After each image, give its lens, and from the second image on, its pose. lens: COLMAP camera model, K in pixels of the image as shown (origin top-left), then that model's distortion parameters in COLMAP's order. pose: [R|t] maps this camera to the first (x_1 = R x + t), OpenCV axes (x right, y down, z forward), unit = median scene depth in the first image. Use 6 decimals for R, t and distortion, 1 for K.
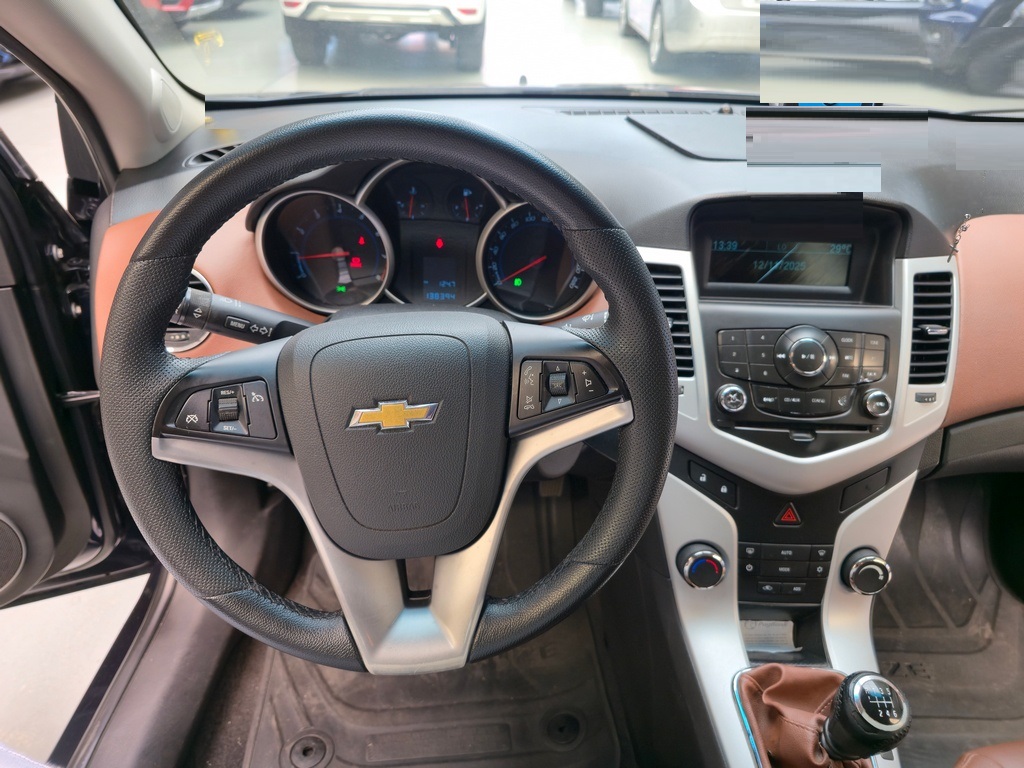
lens RADIAL K [[688.5, 0, 524.9], [0, 688.5, 382.8], [0, 0, 1]] dist [0.031020, -0.050734]
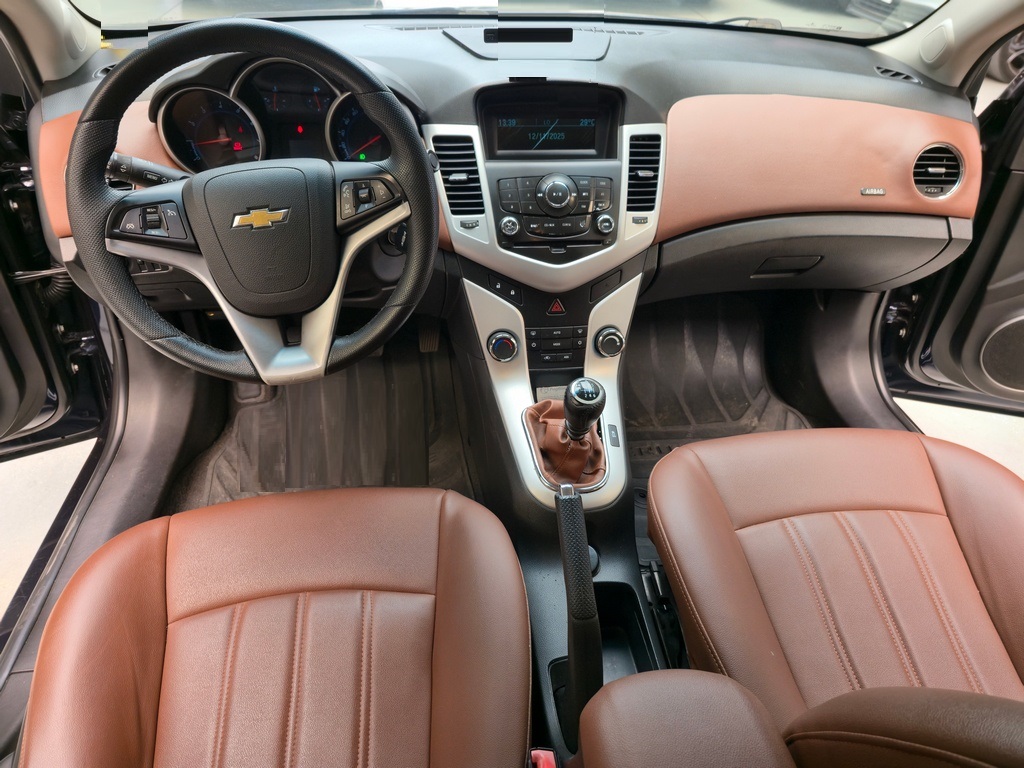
lens RADIAL K [[668.3, 0, 524.2], [0, 668.3, 384.9], [0, 0, 1]] dist [0.050895, -0.057249]
pose [[0.992080, -0.076549, 0.099589, 0.157851], [0.066552, 0.992749, 0.100102, 0.213434], [-0.106529, -0.092682, 0.989981, -0.448689]]
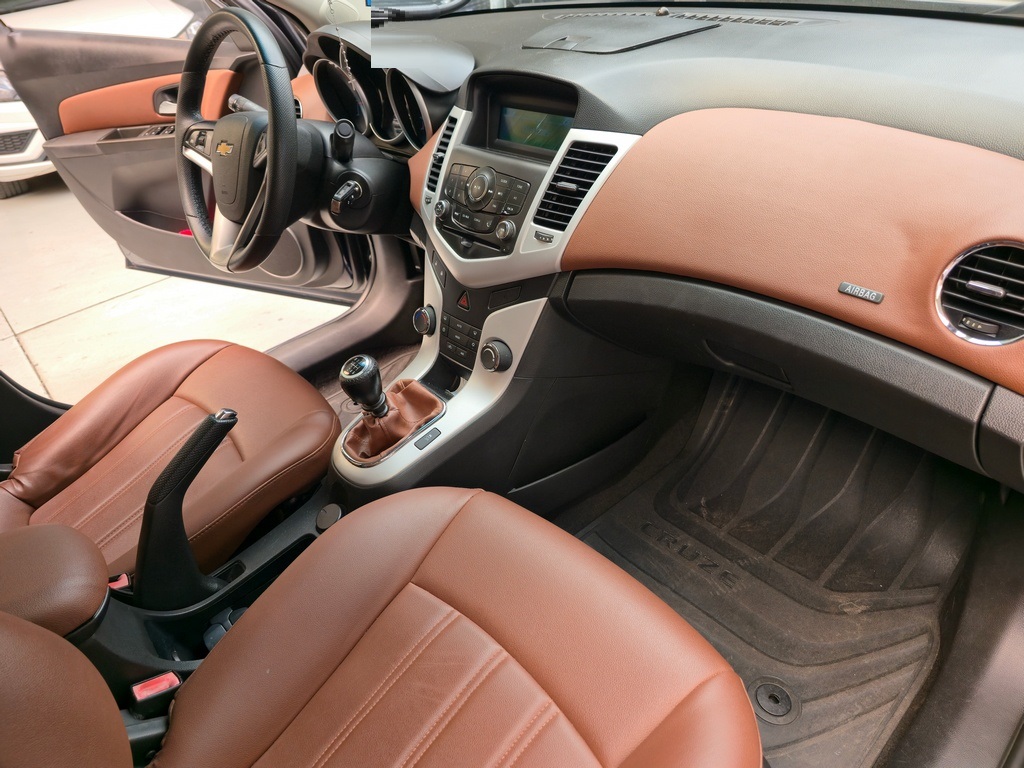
lens RADIAL K [[668.3, 0, 524.2], [0, 668.3, 384.9], [0, 0, 1]] dist [0.050895, -0.057249]
pose [[0.671974, 0.335333, -0.660305, 1.488367], [-0.275178, 0.940834, 0.197757, 0.044585], [0.687552, 0.048813, 0.724493, 0.067916]]
